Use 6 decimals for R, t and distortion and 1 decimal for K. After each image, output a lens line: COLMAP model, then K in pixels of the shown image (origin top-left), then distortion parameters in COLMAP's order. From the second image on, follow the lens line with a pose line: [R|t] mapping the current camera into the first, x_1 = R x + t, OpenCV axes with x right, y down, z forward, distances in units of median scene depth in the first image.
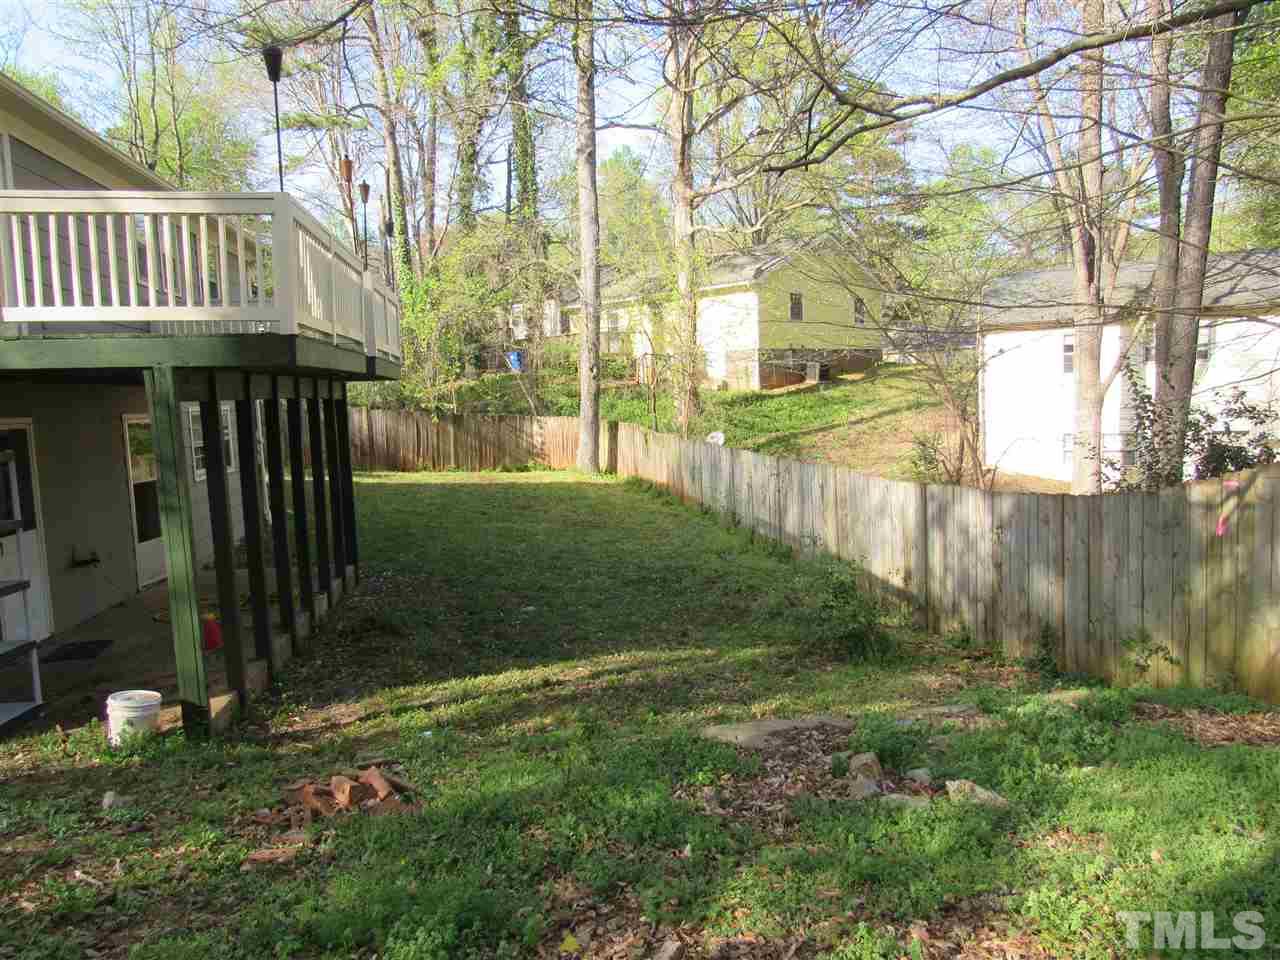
lens RADIAL K [[923.2, 0, 640.0], [0, 923.2, 480.0], [0, 0, 1]] dist [-0.021527, 0.011009]
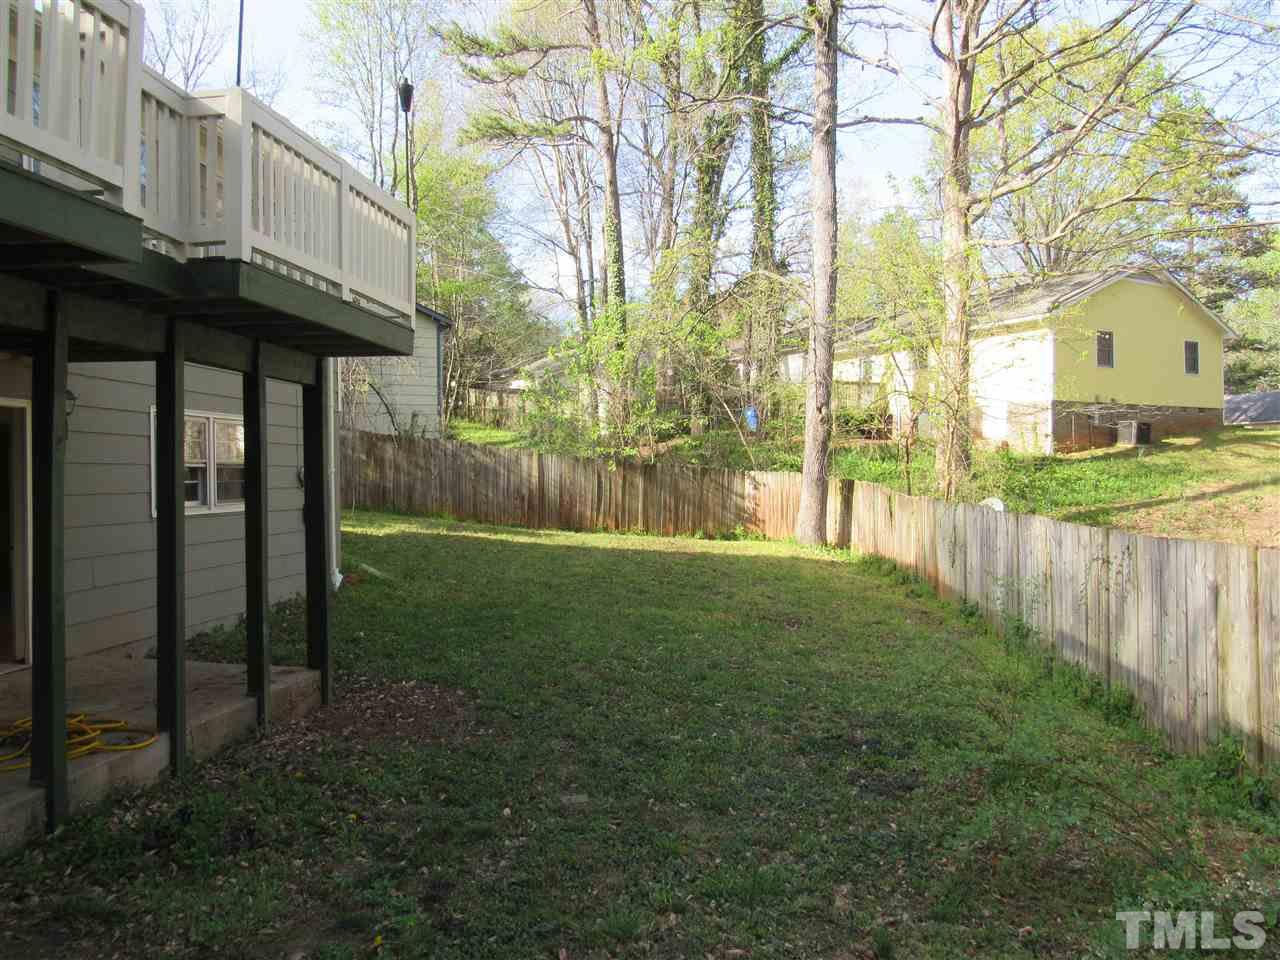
lens RADIAL K [[923.2, 0, 640.0], [0, 923.2, 480.0], [0, 0, 1]] dist [-0.021527, 0.011009]
pose [[0.959296, 0.034156, -0.280329, 0.018213], [-0.056712, 0.995737, -0.072749, 0.001414], [0.276649, 0.085686, 0.957143, 0.212116]]
